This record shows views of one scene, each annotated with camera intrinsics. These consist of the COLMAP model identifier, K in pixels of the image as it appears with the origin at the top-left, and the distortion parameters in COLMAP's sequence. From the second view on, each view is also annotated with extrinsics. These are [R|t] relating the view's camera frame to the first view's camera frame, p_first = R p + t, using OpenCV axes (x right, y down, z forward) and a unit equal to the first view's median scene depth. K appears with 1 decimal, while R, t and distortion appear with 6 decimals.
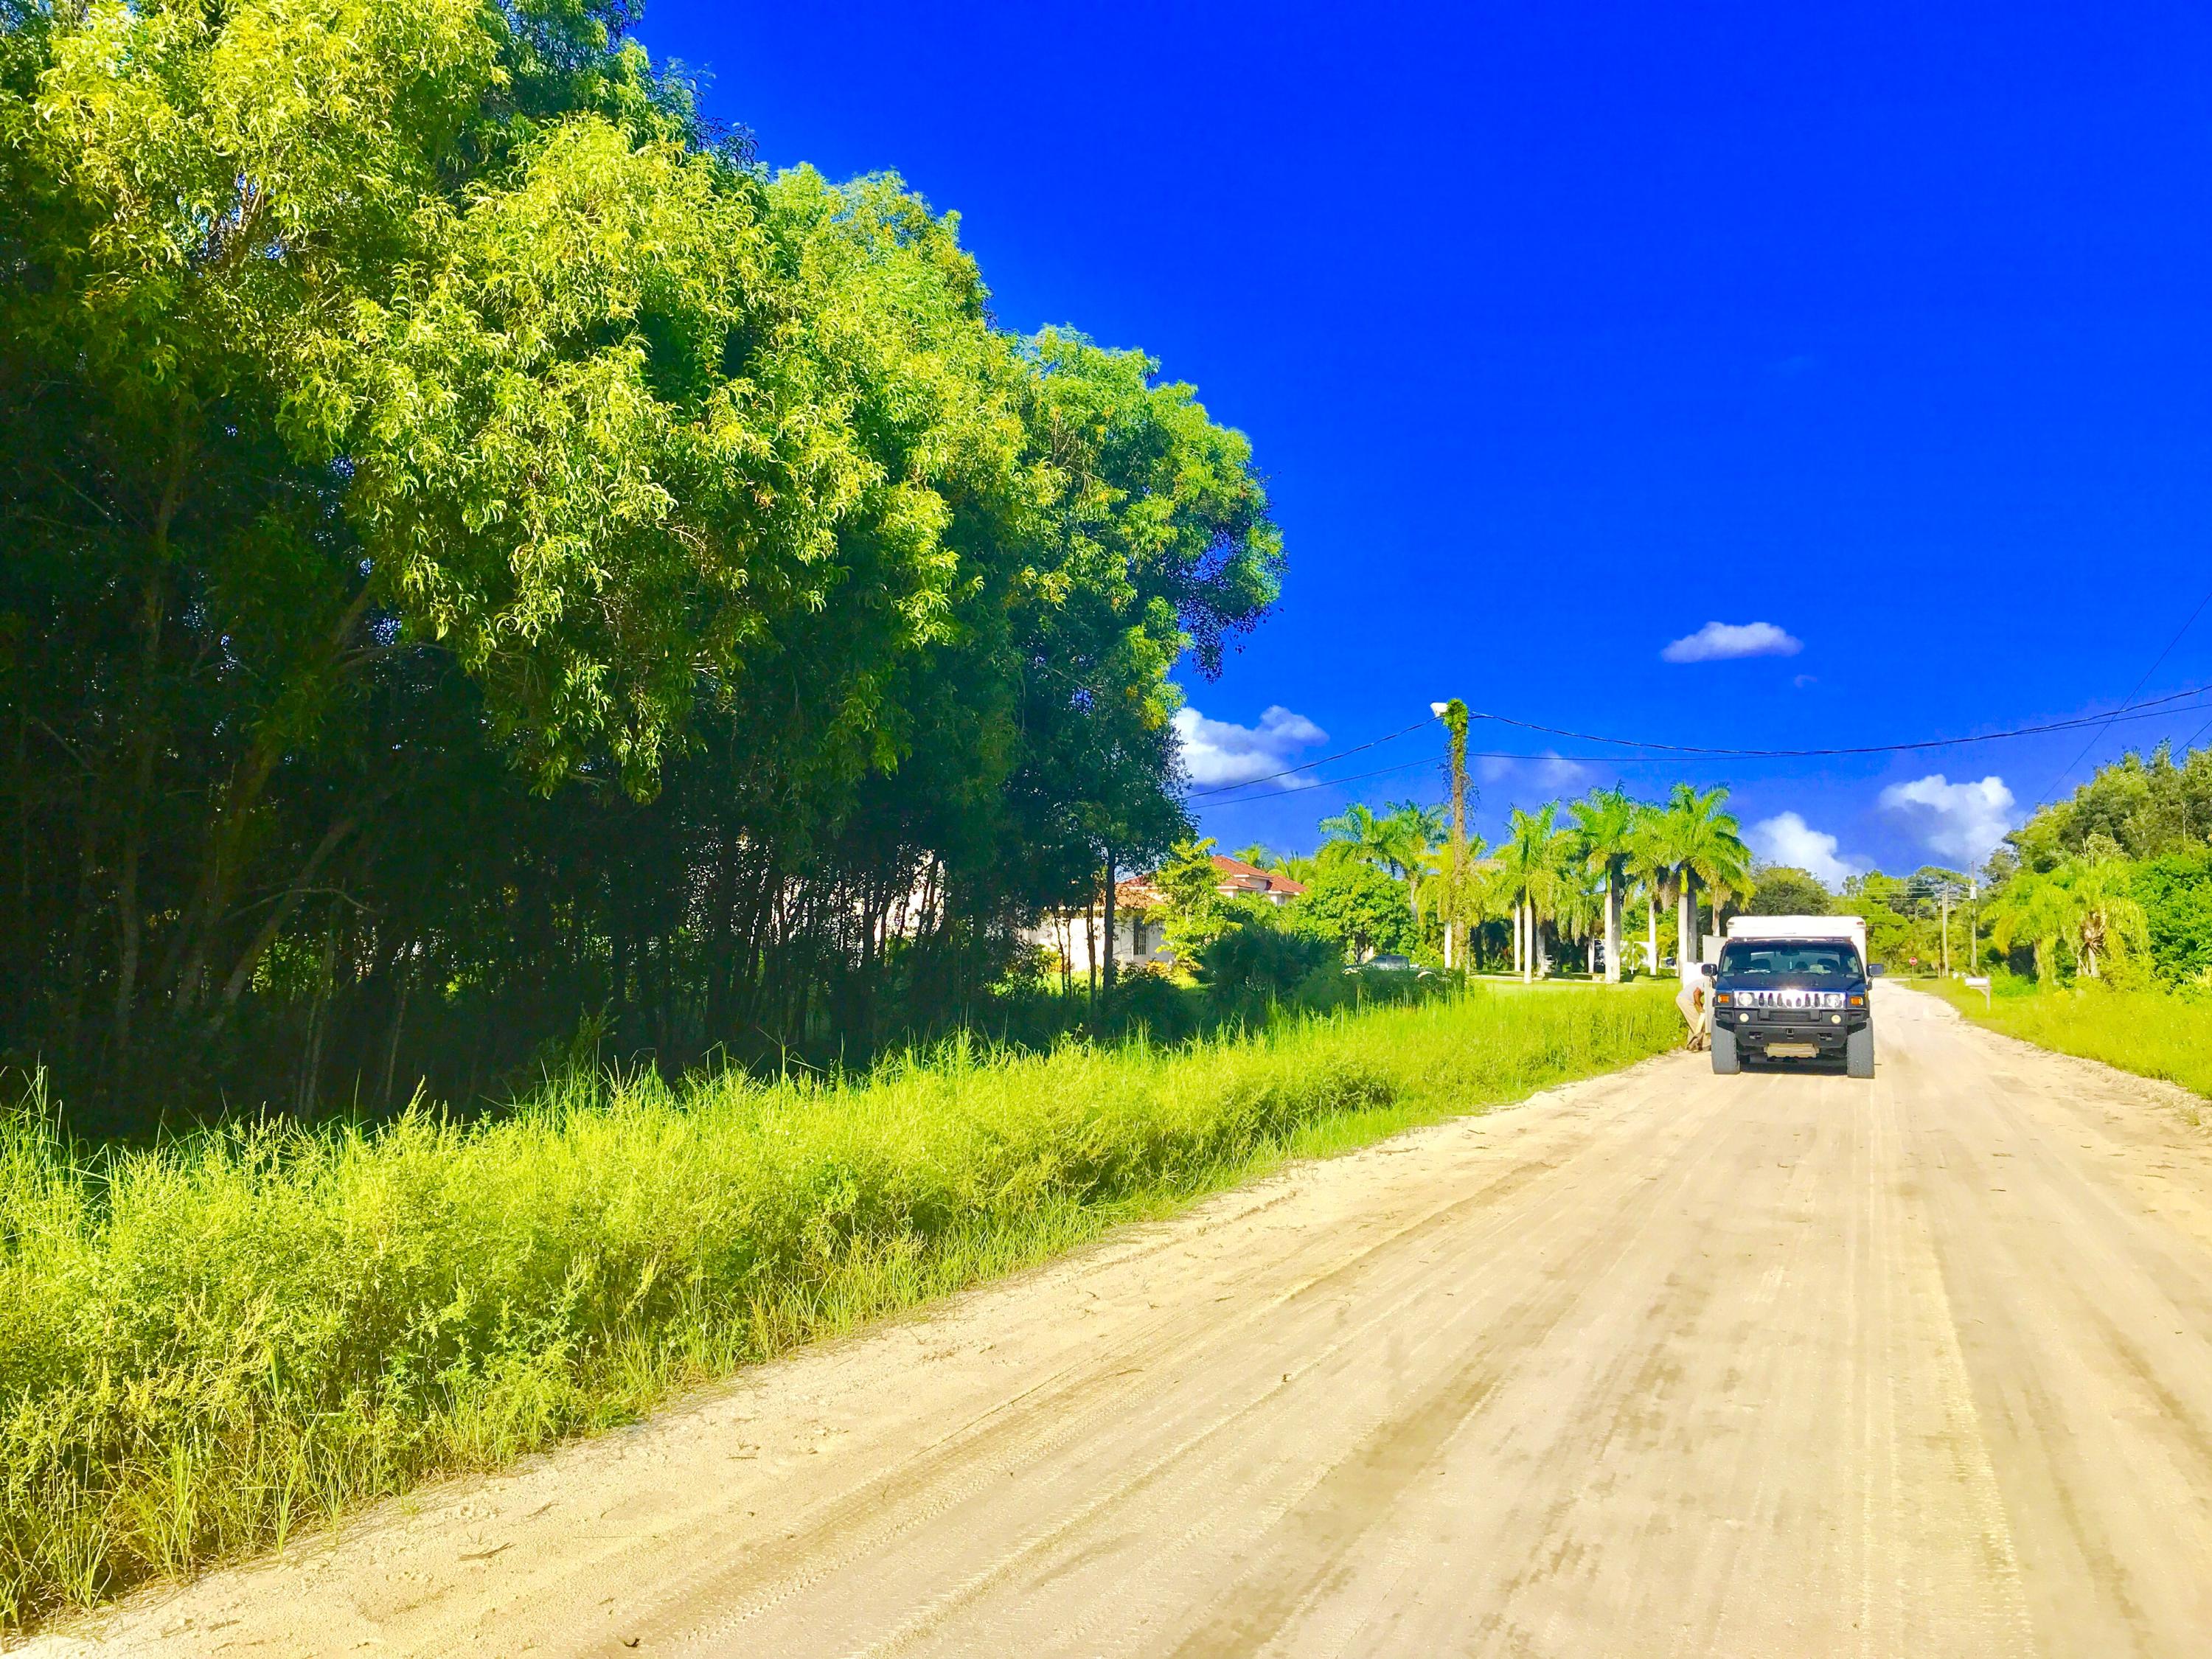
lens RADIAL K [[1849.0, 0, 1085.5], [0, 1849.0, 812.3], [0, 0, 1]] dist [0.050687, -0.042178]
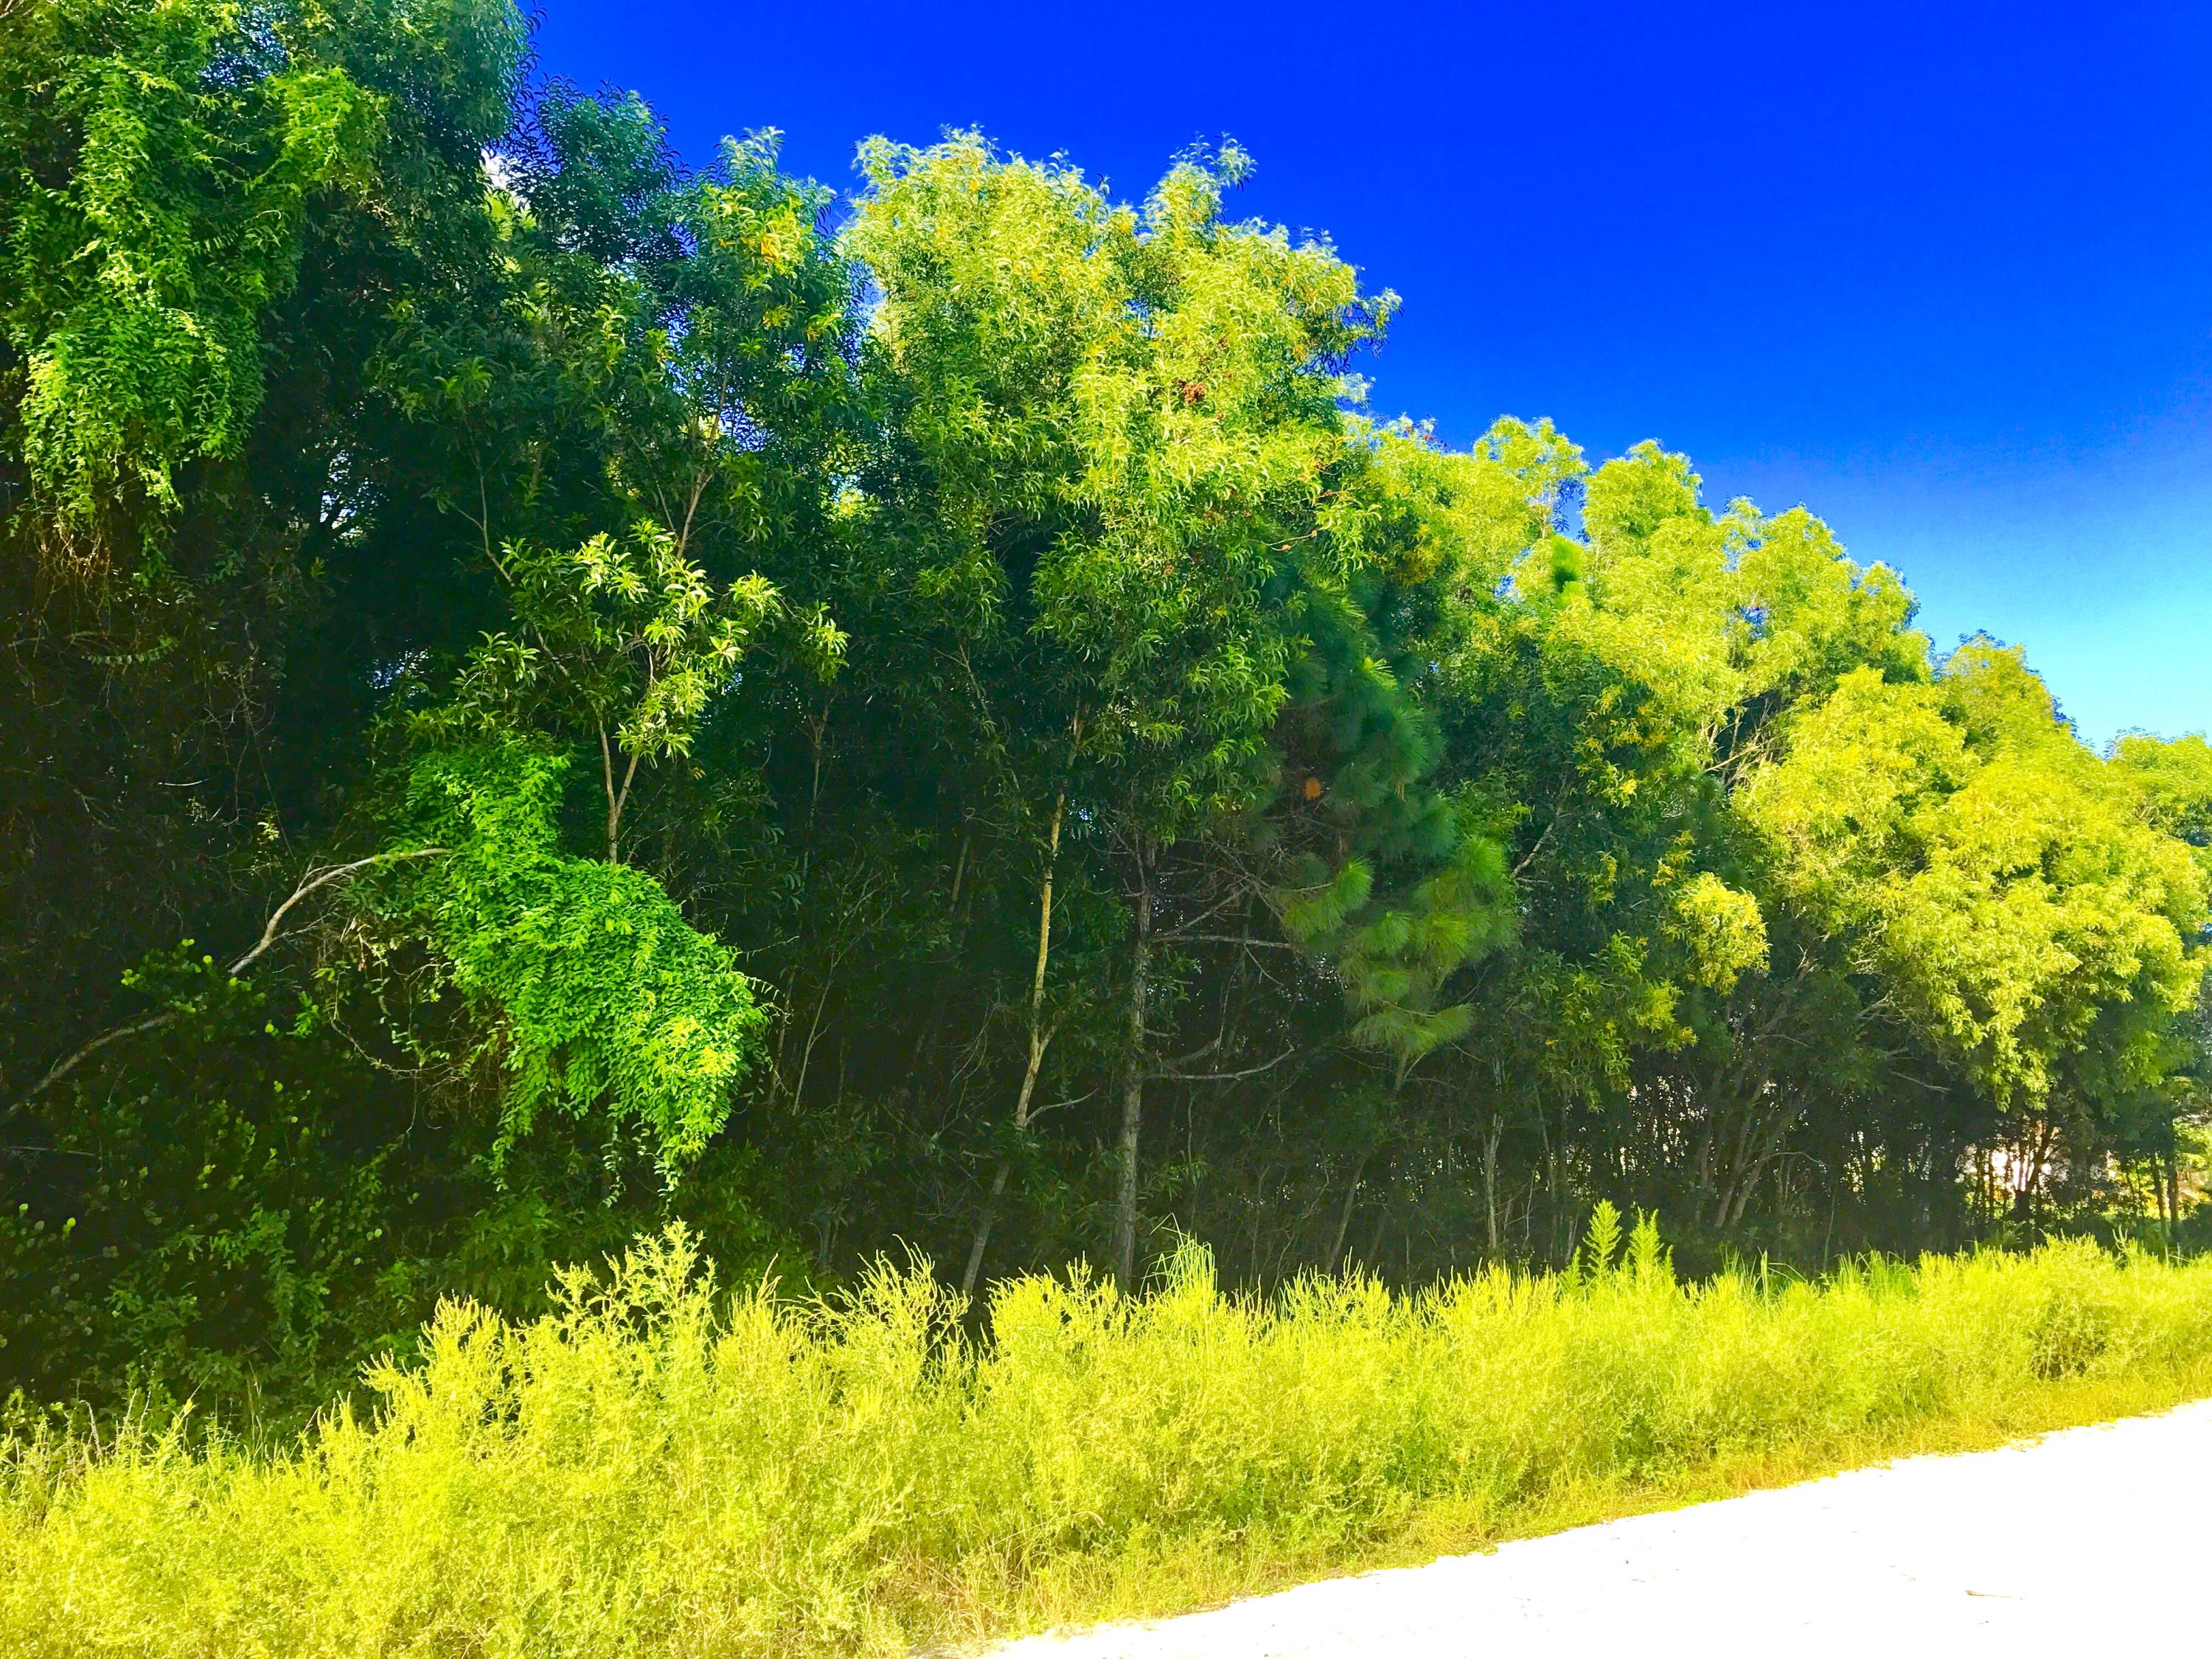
lens RADIAL K [[1849.0, 0, 1131.3], [0, 1849.0, 845.9], [0, 0, 1]] dist [0.050687, -0.042178]
pose [[0.924820, -0.061914, -0.375334, -0.185393], [0.025879, 0.994620, -0.100304, -0.054490], [0.379525, 0.083050, 0.921446, -0.559260]]
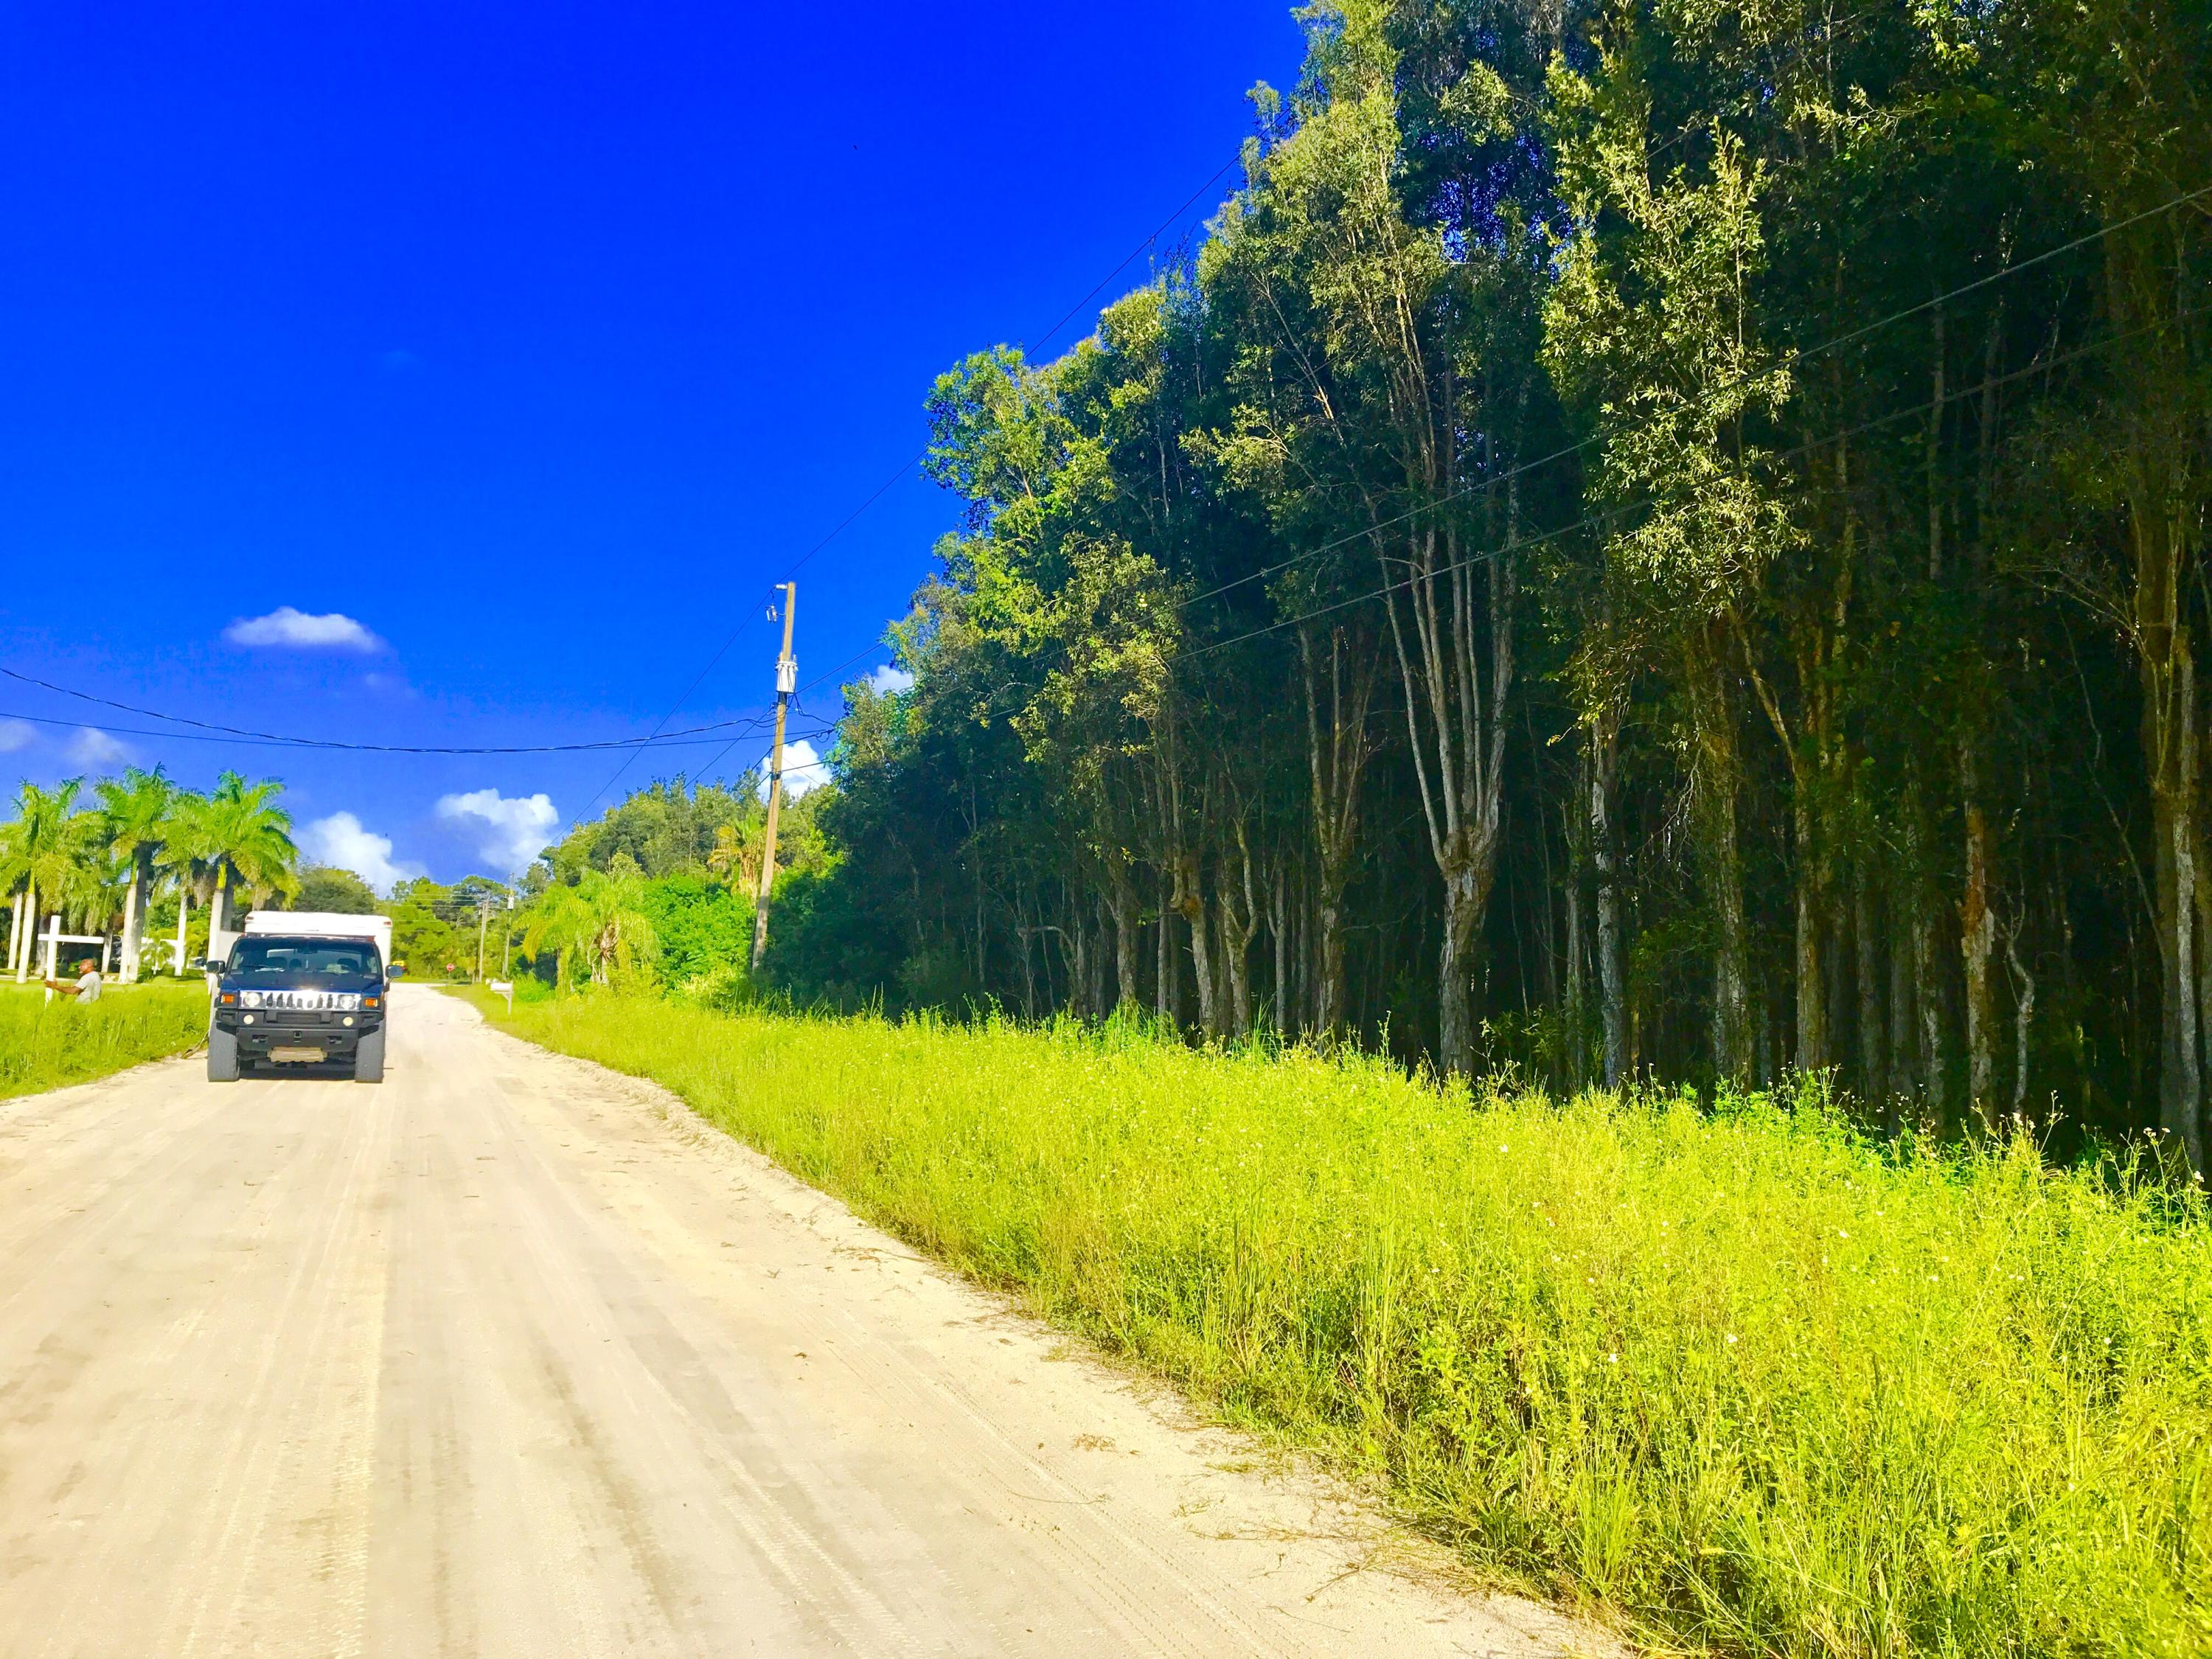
lens RADIAL K [[1849.0, 0, 1092.2], [0, 1849.0, 791.3], [0, 0, 1]] dist [0.050687, -0.042178]
pose [[0.734004, 0.087641, 0.673466, 0.027620], [-0.078708, 0.995934, -0.043822, 0.004932], [-0.674568, -0.020842, 0.737918, 0.036876]]
